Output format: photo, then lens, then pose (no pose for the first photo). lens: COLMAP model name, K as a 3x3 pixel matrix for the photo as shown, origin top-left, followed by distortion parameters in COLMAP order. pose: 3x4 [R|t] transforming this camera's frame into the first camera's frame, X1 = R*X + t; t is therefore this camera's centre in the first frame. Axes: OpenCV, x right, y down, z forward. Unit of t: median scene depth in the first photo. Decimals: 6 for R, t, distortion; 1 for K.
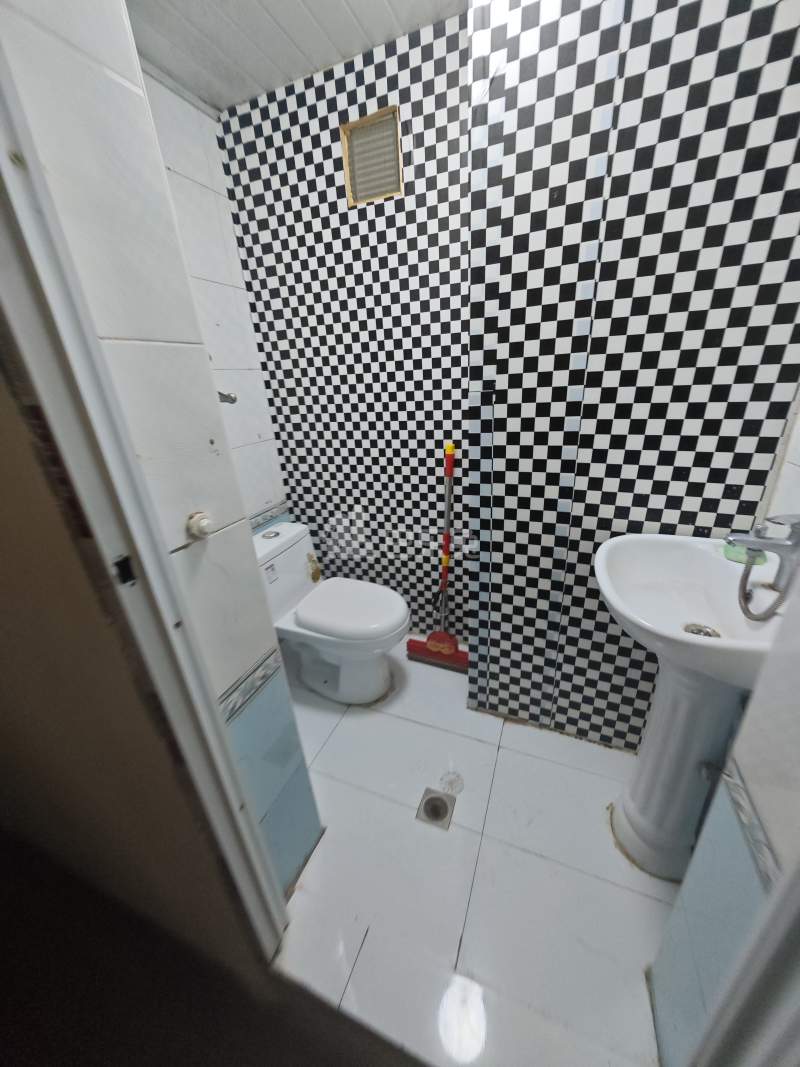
lens RADIAL K [[378.9, 0, 406.3], [0, 378.9, 531.2], [0, 0, 1]] dist [-0.000239, -0.000574]
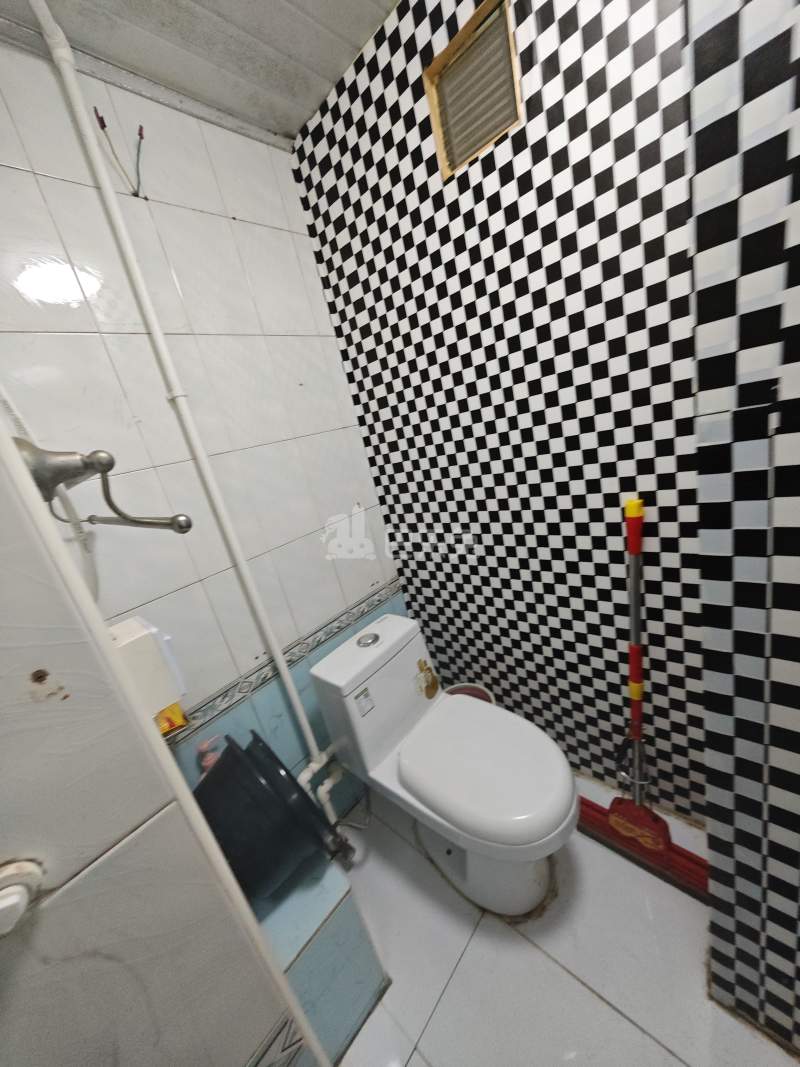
lens RADIAL K [[378.9, 0, 405.2], [0, 378.9, 533.7], [0, 0, 1]] dist [-0.000239, -0.000574]
pose [[0.926855, -0.058059, -0.370903, 0.002529], [0.033619, 0.996836, -0.072028, -0.174118], [0.373912, 0.054290, 0.925874, 0.386493]]
